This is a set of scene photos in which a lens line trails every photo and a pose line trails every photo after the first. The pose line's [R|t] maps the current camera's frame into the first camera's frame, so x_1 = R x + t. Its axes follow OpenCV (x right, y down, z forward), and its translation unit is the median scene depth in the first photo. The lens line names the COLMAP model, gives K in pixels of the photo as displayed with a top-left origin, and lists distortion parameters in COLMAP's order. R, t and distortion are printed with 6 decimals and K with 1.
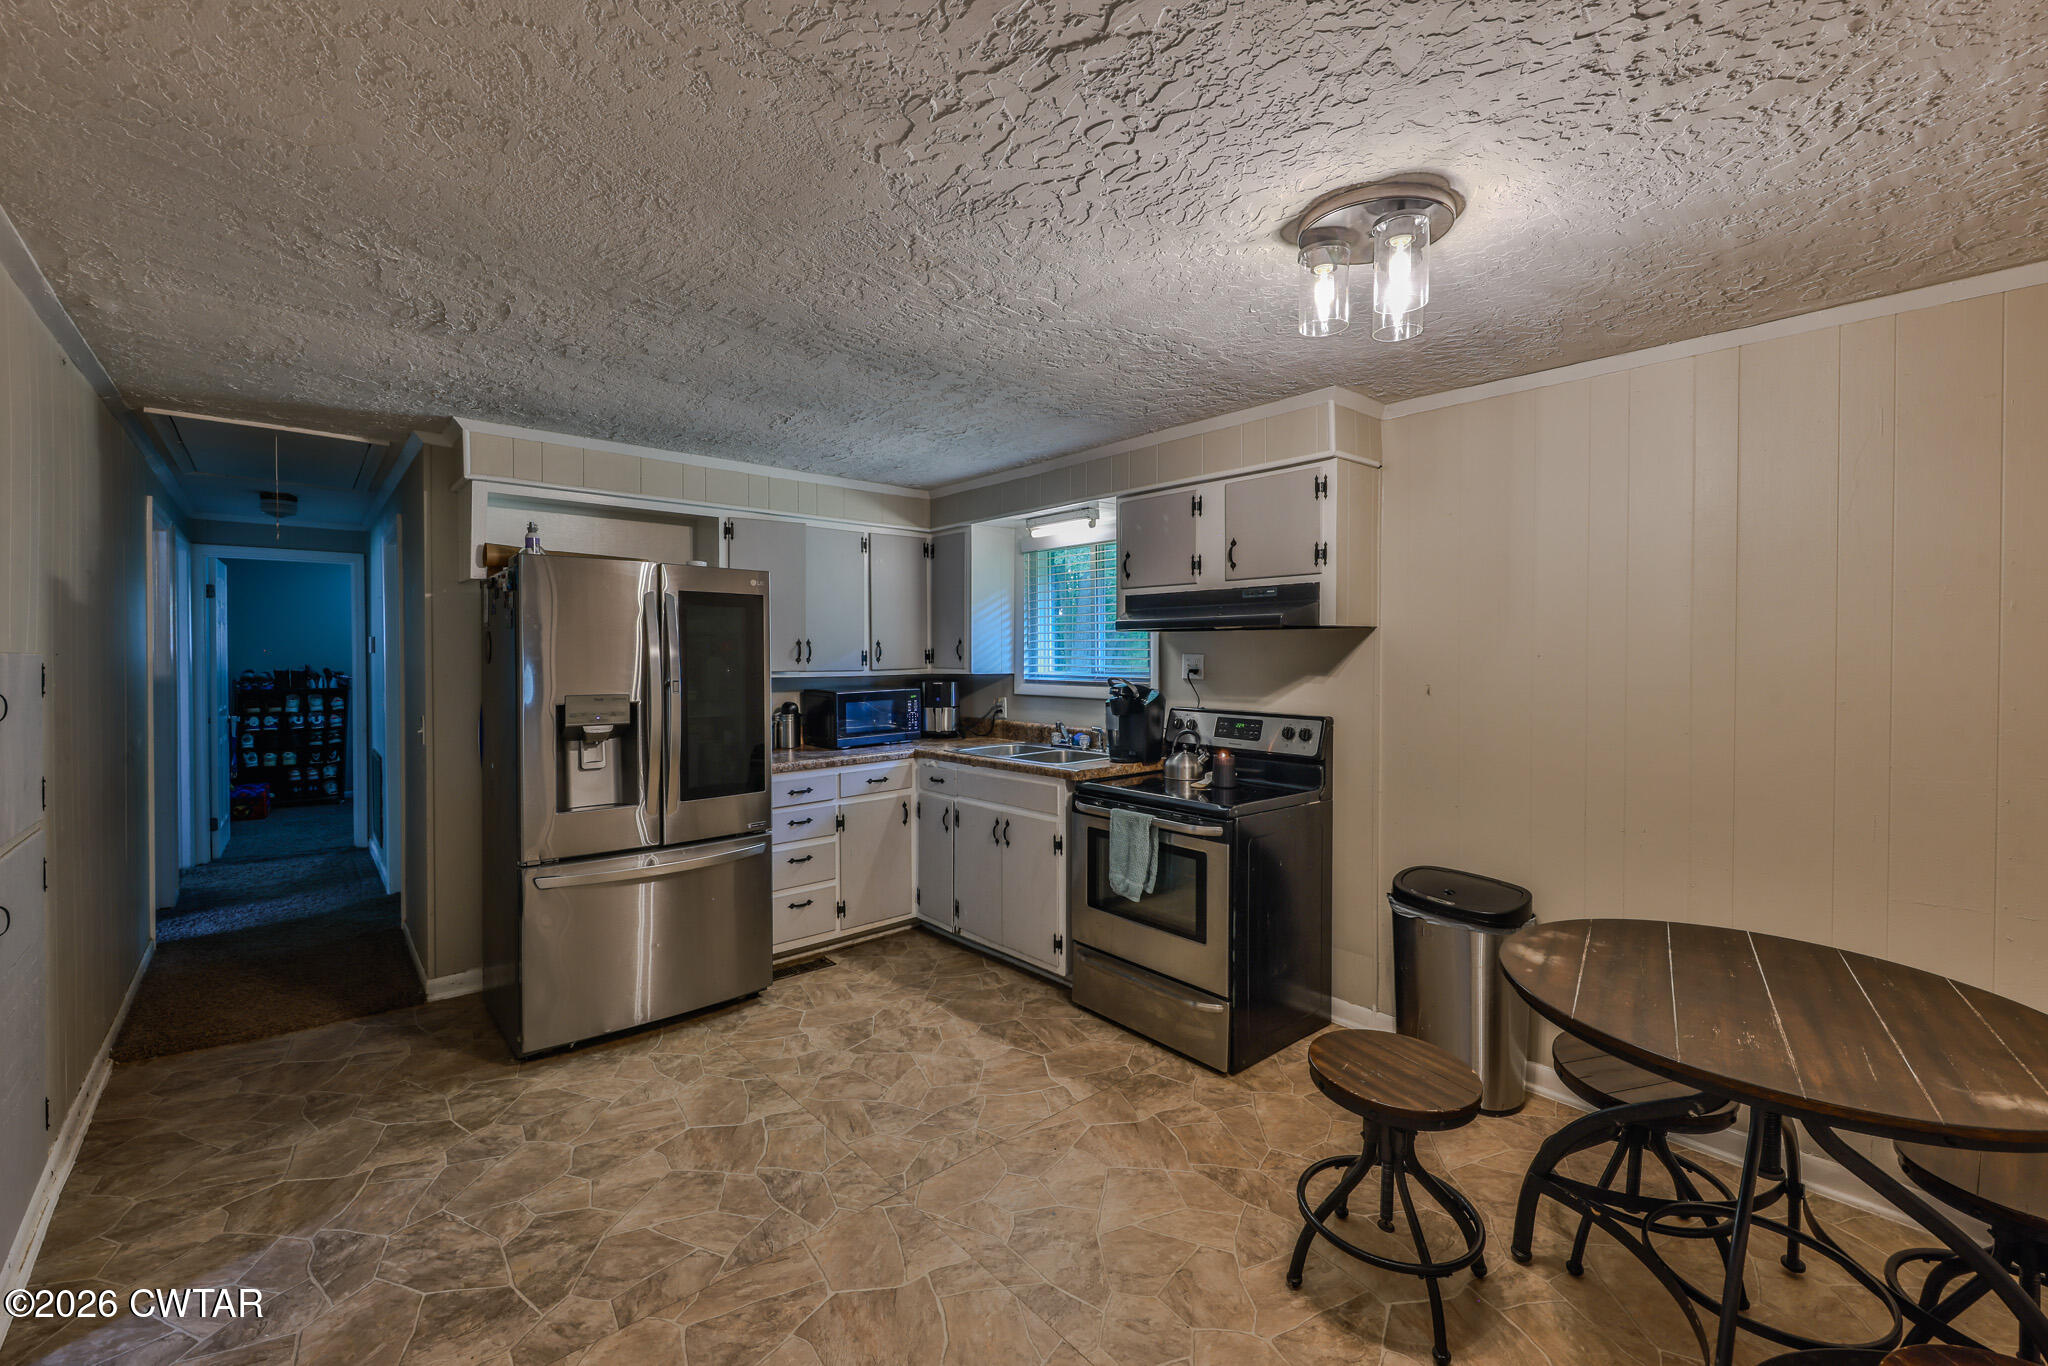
lens RADIAL K [[808.5, 0, 1031.4], [0, 808.5, 672.8], [0, 0, 1]] dist [-0.066539, 0.014708]
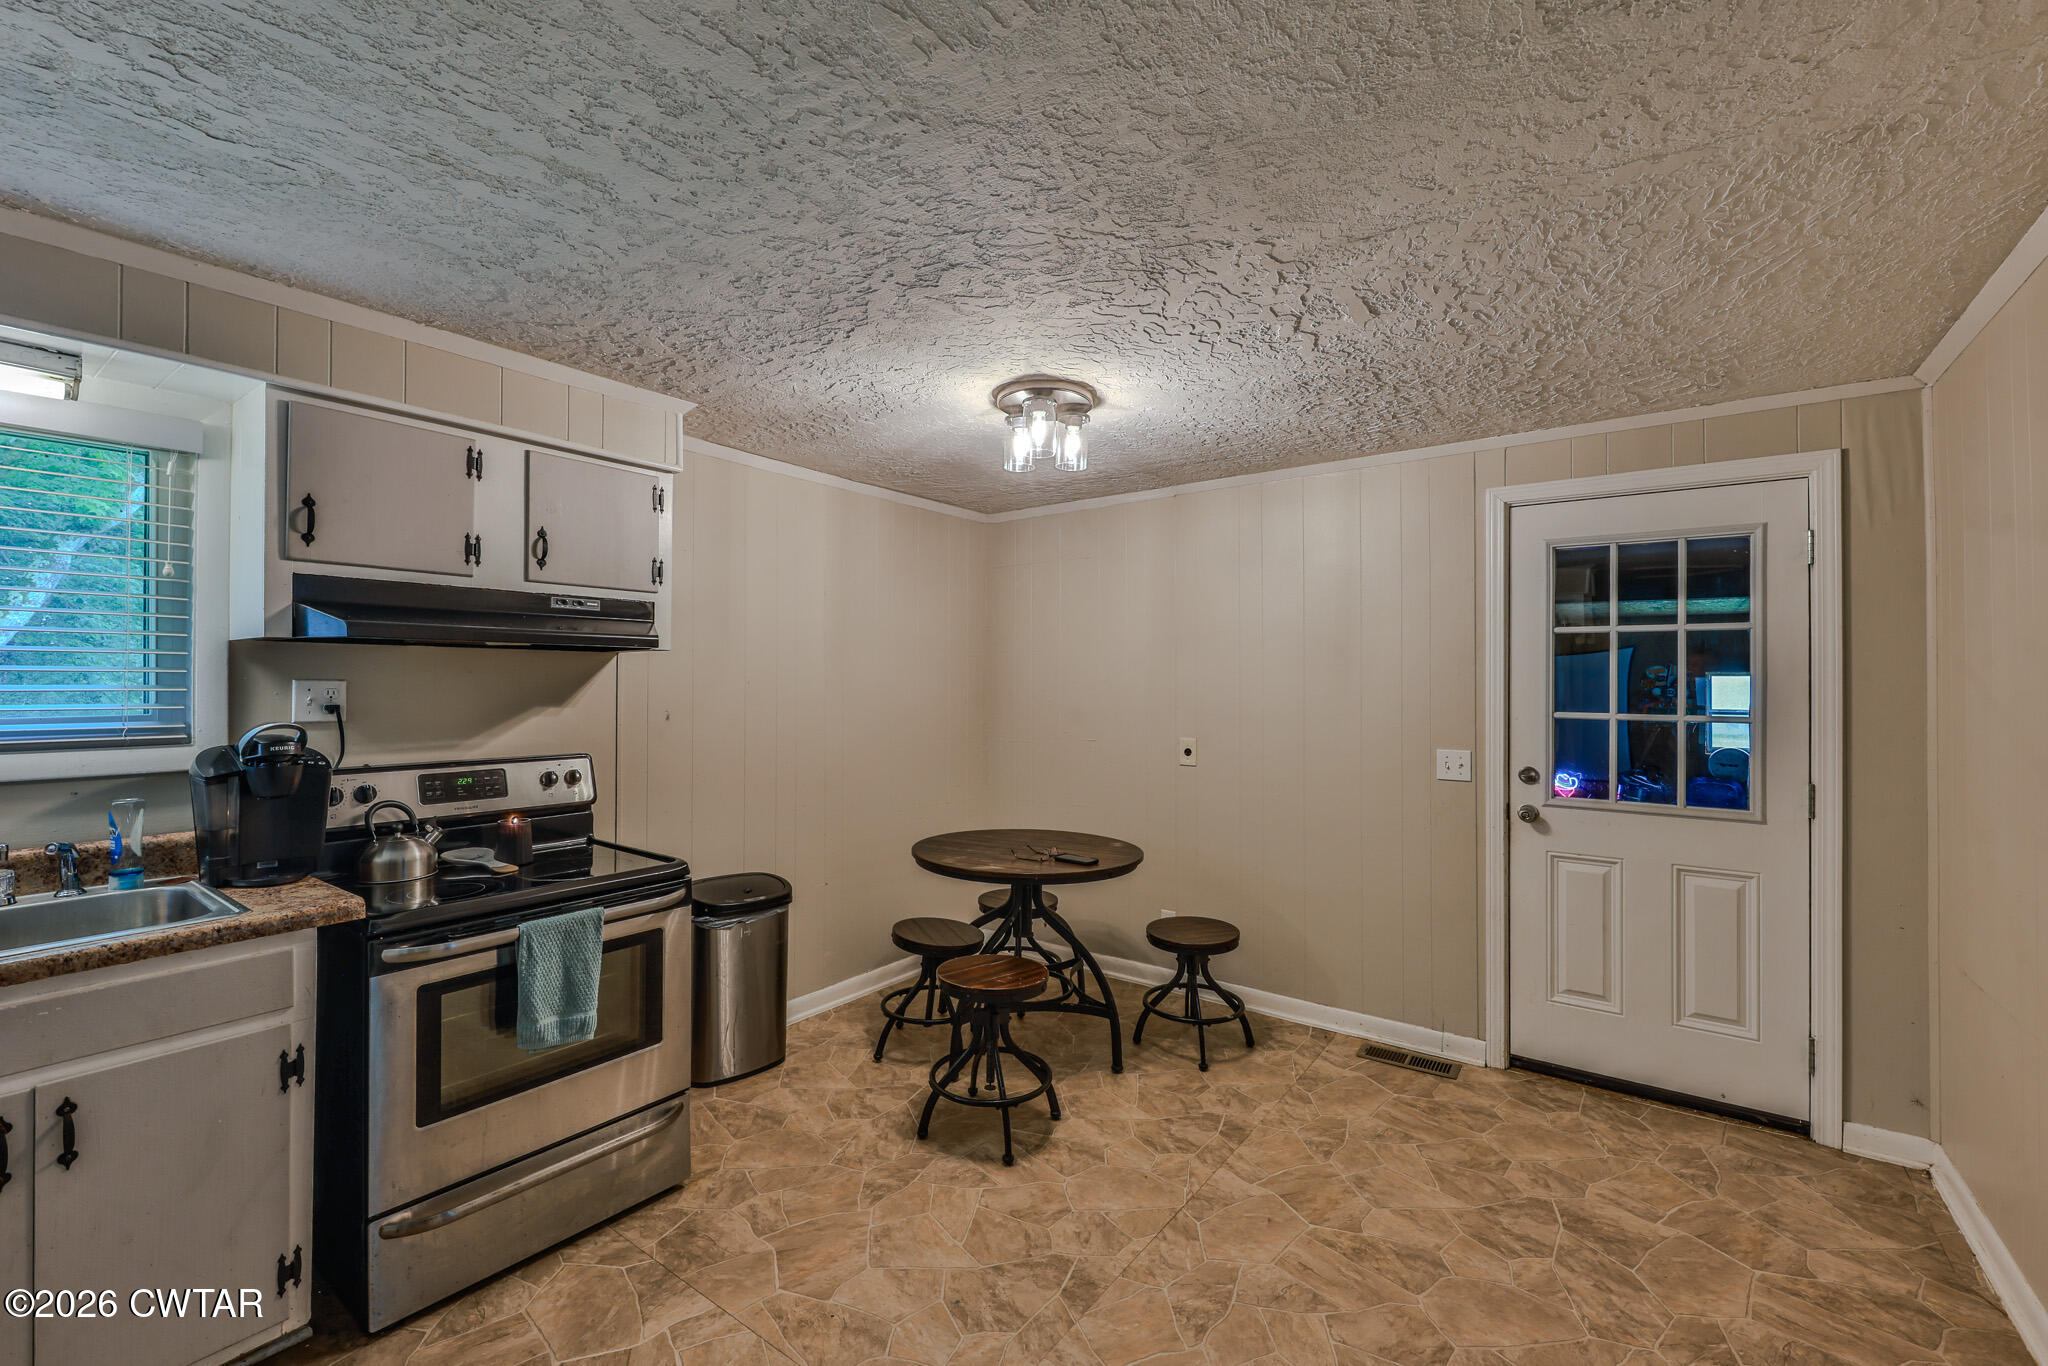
lens RADIAL K [[884.1, 0, 1024.0], [0, 884.1, 683.0], [0, 0, 1]] dist [0.023458, 0.000276]
pose [[-0.194742, -0.005950, 0.980837, -0.720088], [0.012396, 0.999887, 0.008526, -0.025499], [-0.980776, 0.013819, -0.194646, 0.795387]]
